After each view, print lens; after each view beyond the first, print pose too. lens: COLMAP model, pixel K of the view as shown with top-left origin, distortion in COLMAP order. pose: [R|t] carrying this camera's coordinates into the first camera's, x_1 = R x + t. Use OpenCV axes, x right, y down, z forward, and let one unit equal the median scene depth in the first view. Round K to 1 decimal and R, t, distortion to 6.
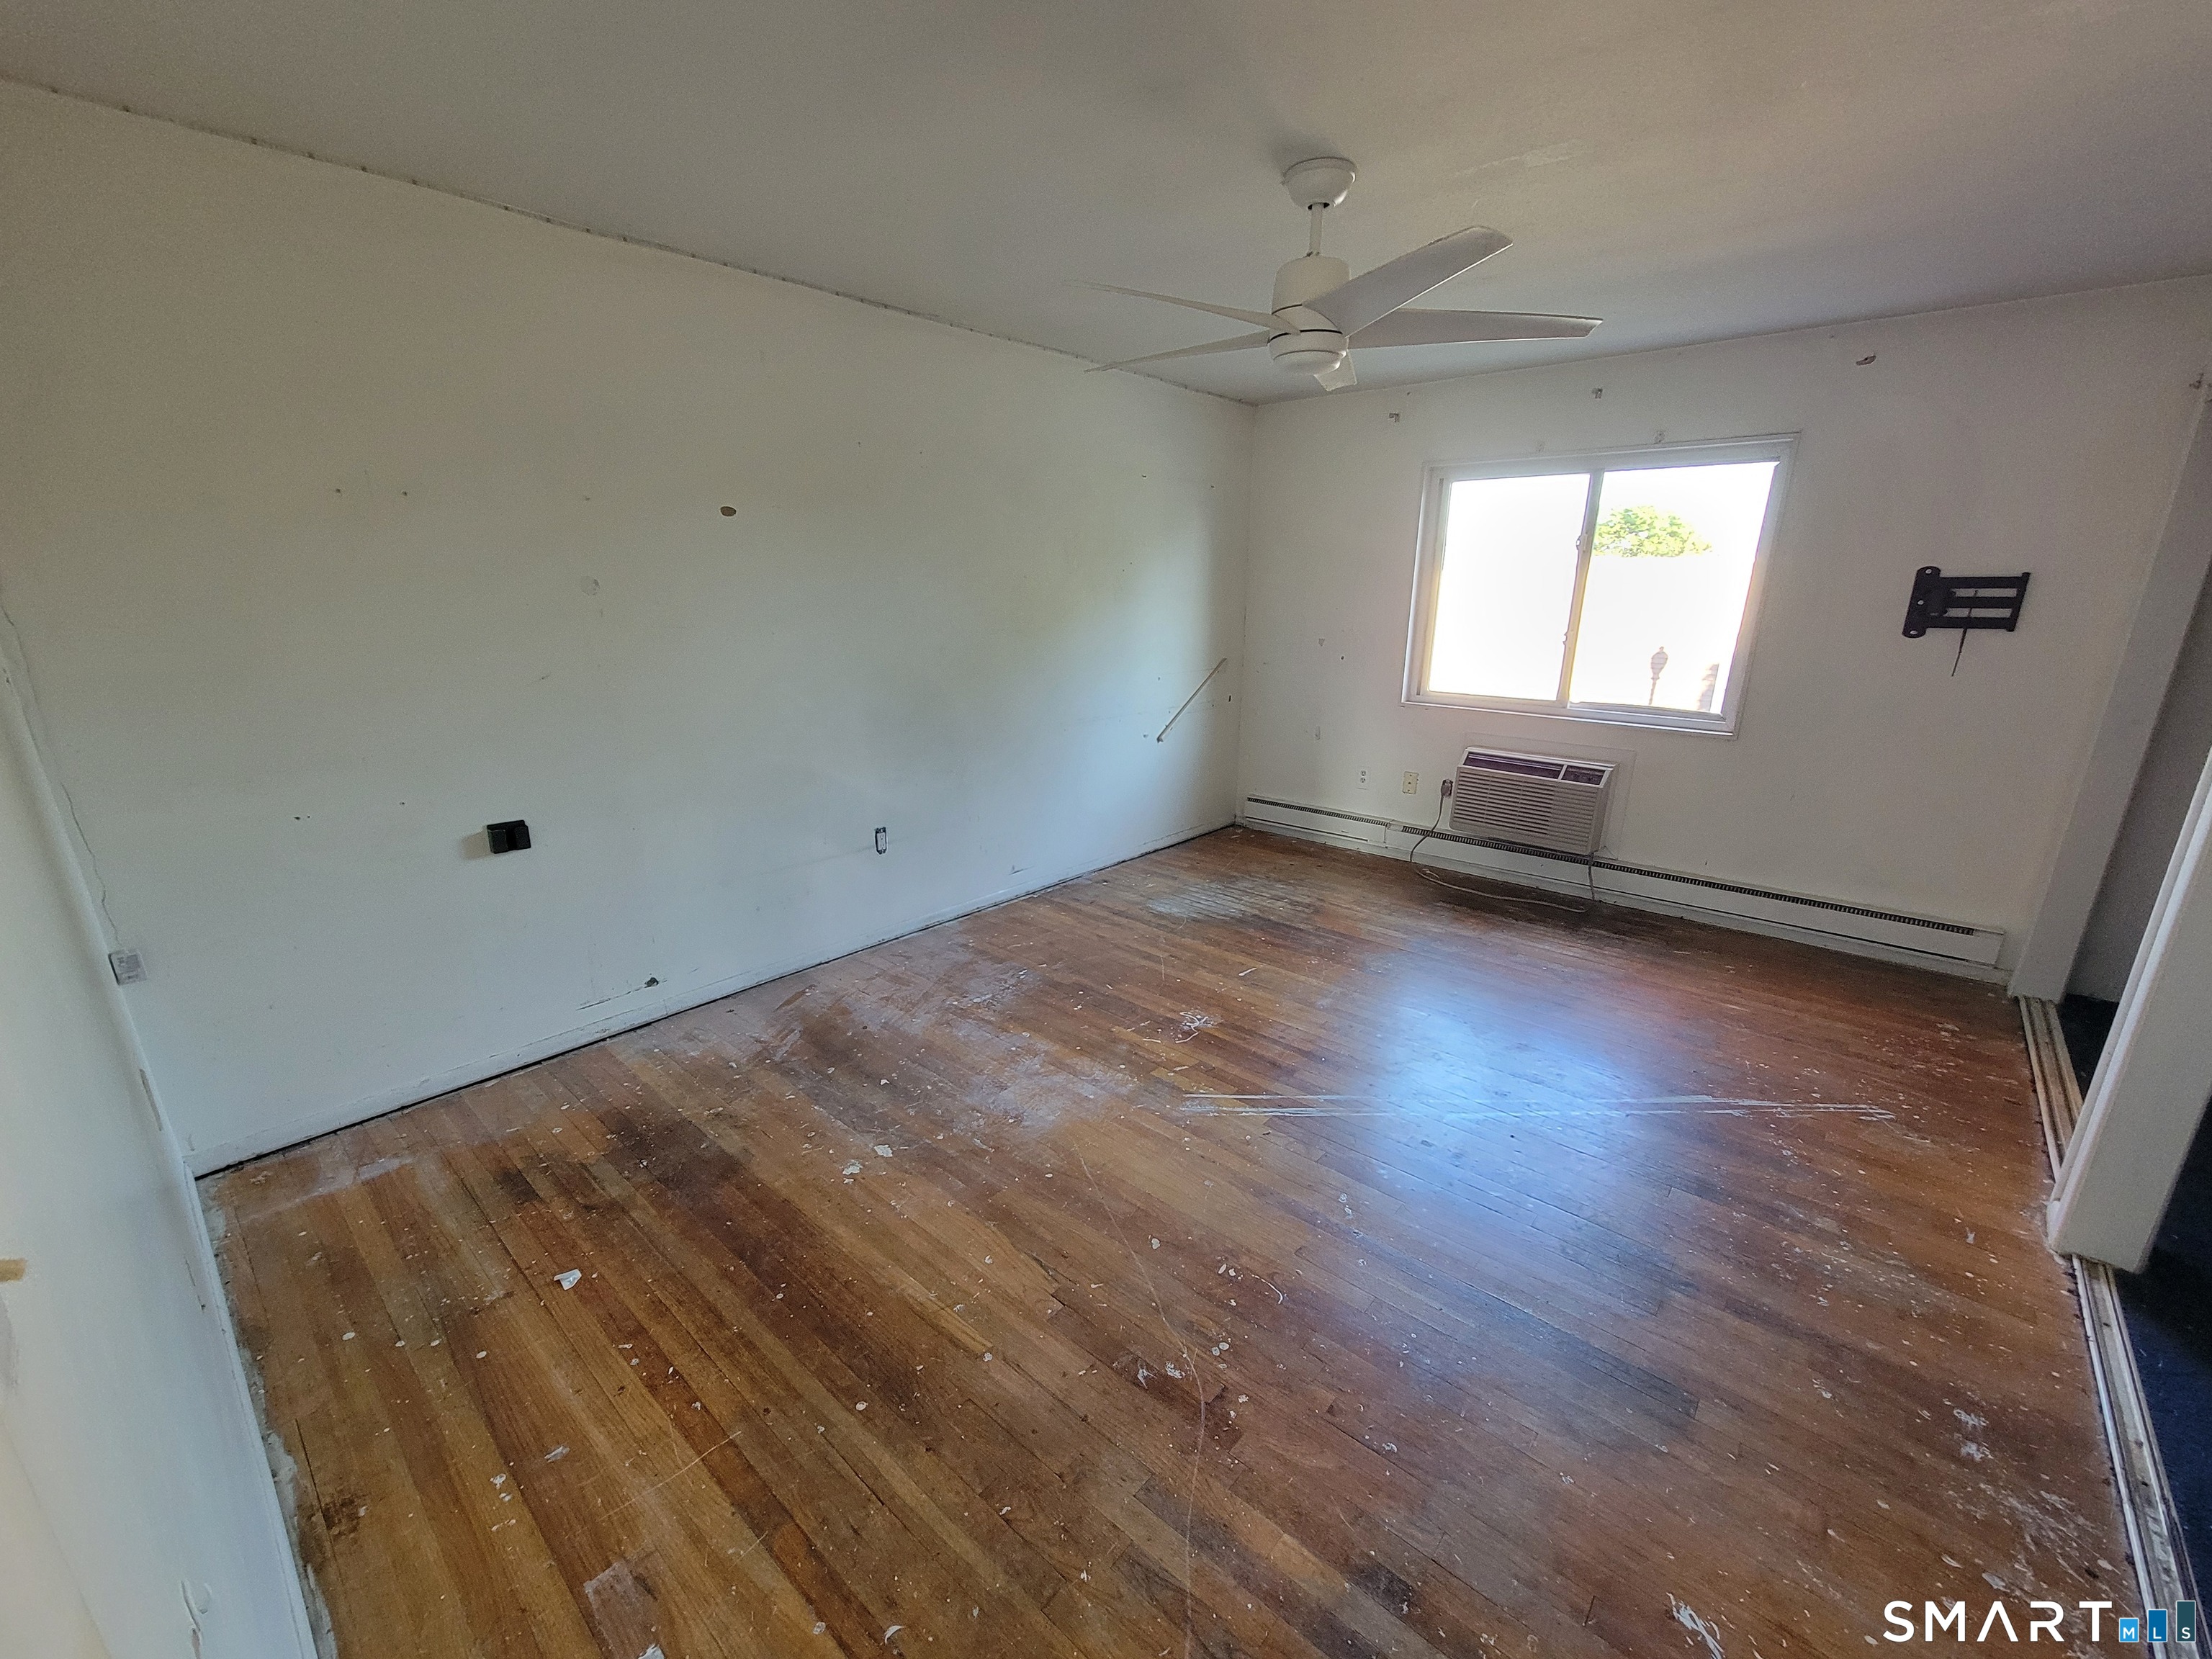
lens RADIAL K [[895.9, 0, 1107.0], [0, 895.9, 837.2], [0, 0, 1]] dist [-0.002495, -0.000023]
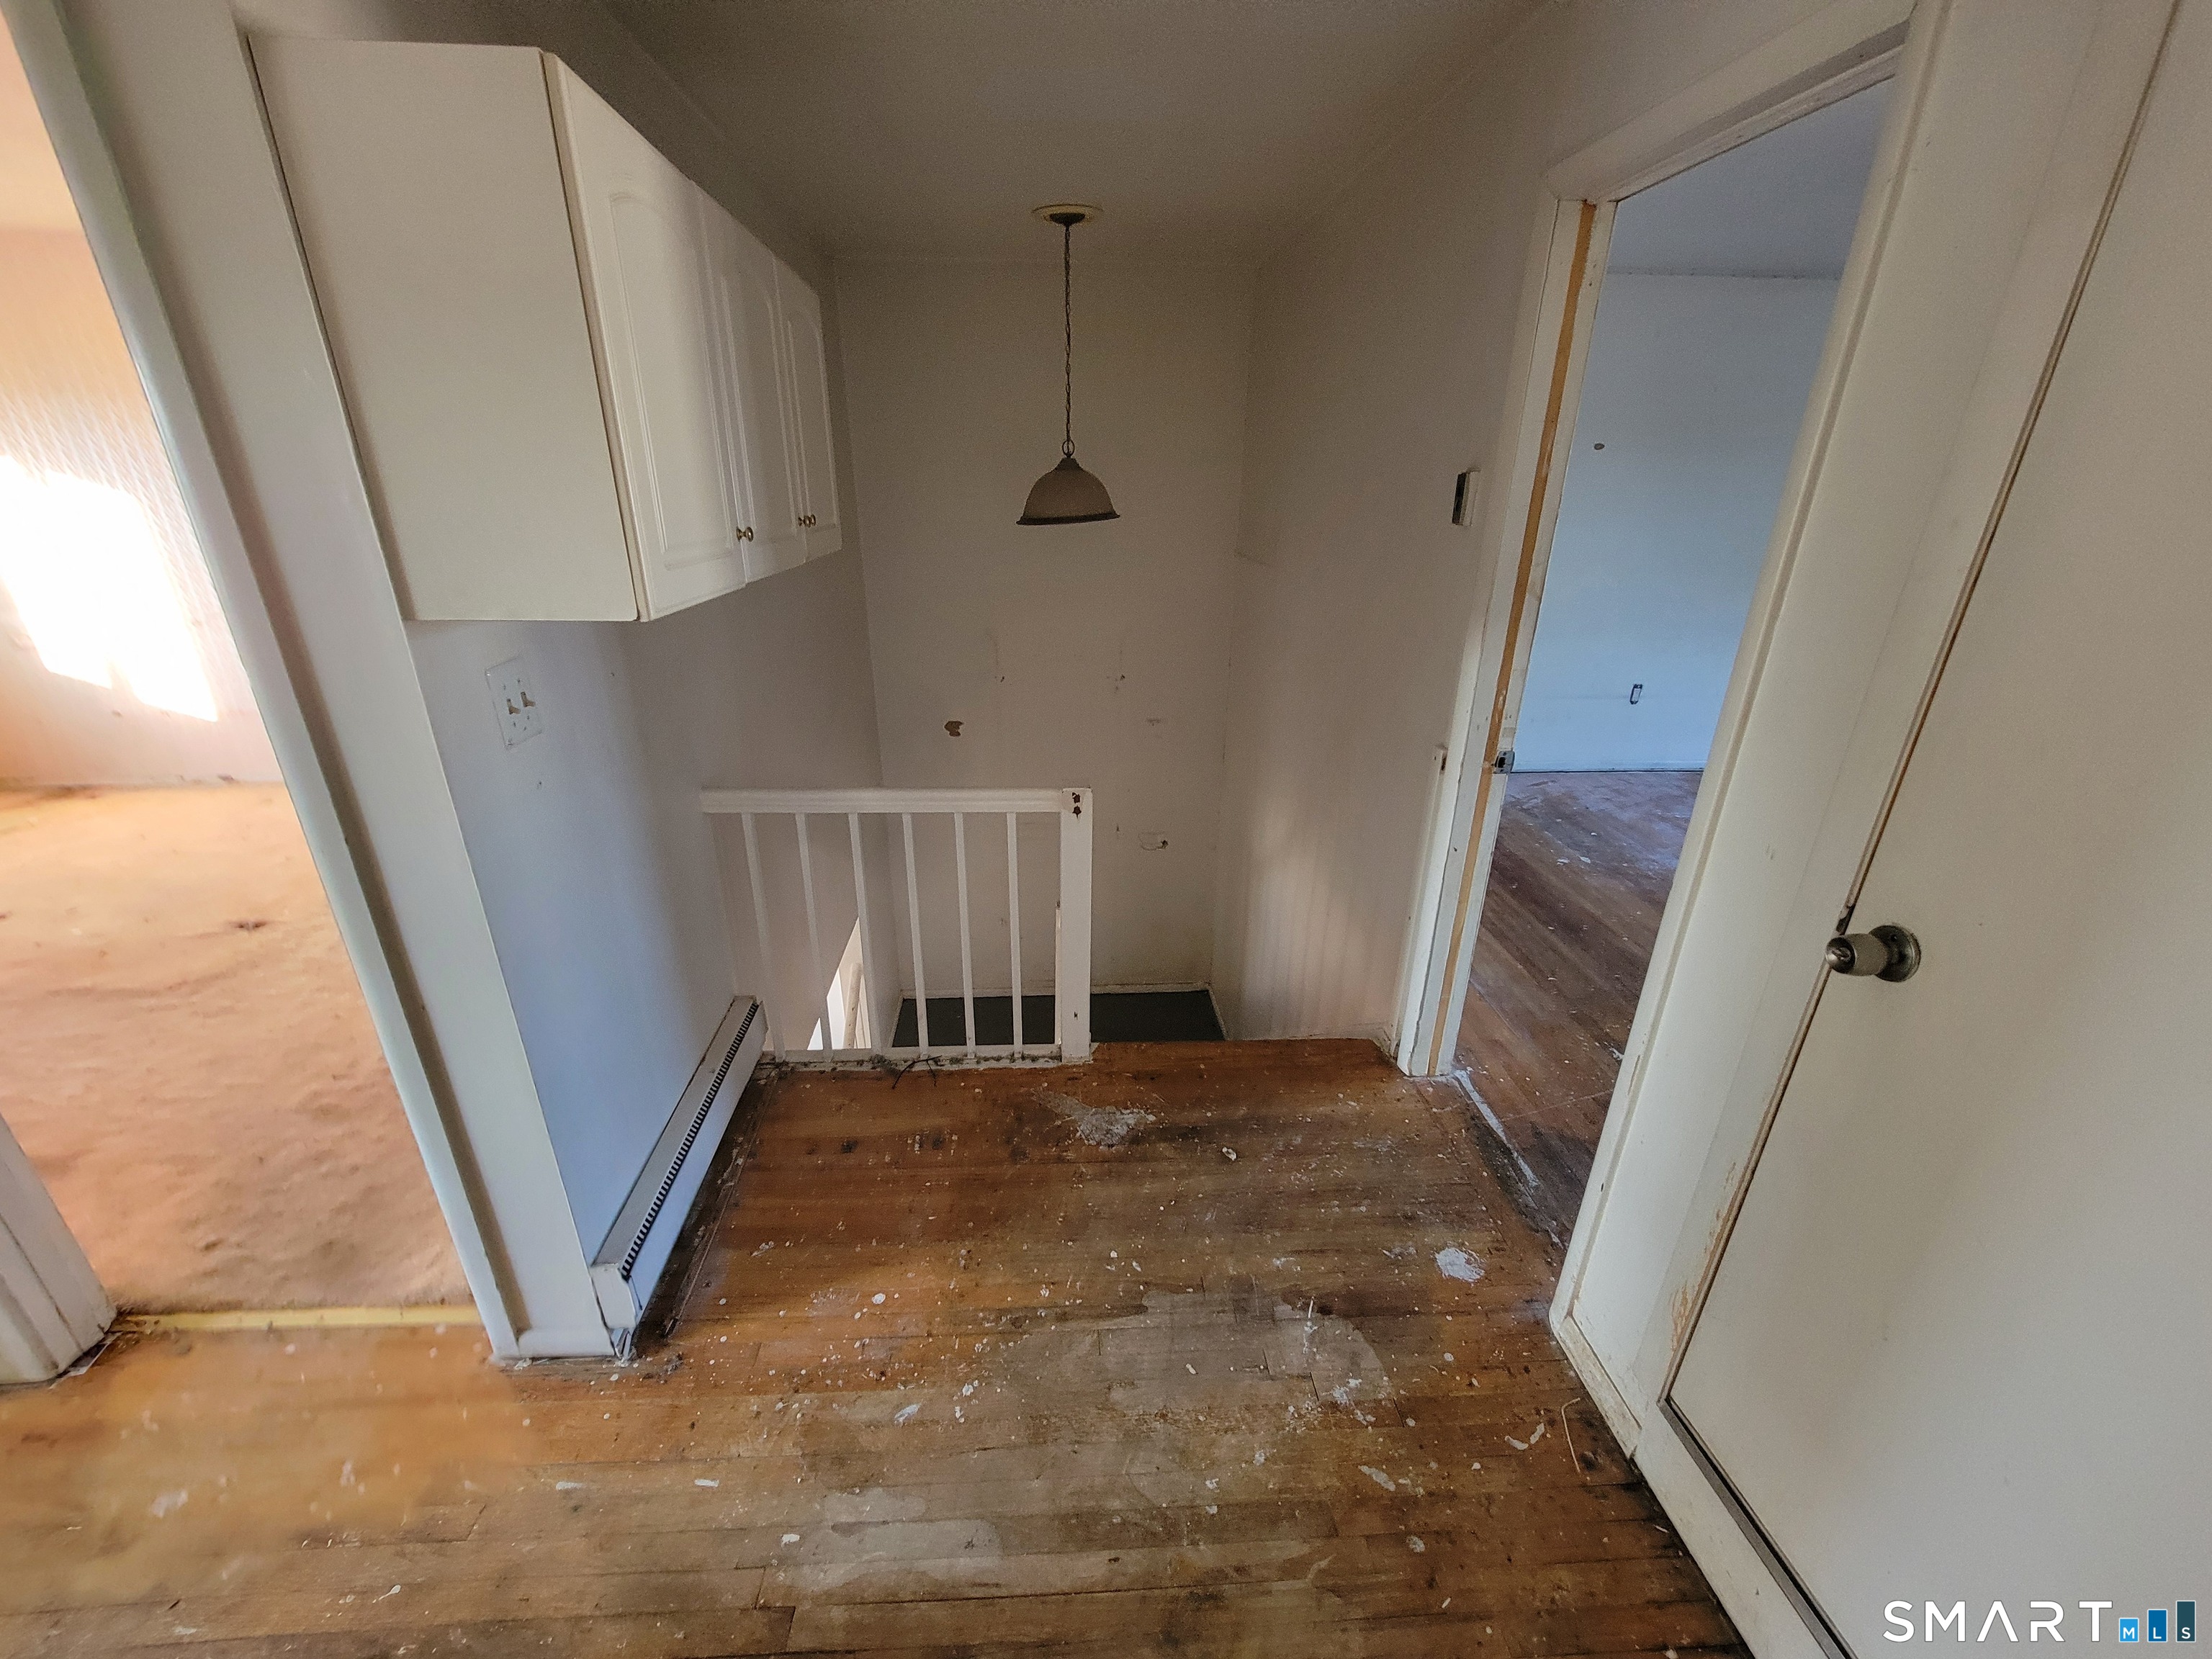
lens RADIAL K [[895.9, 0, 1100.4], [0, 895.9, 842.2], [0, 0, 1]] dist [-0.002495, -0.000023]
pose [[0.700673, 0.280747, -0.655925, 0.166305], [-0.210555, 0.959749, 0.185871, 0.175527], [0.681706, 0.007873, 0.731584, -0.687078]]
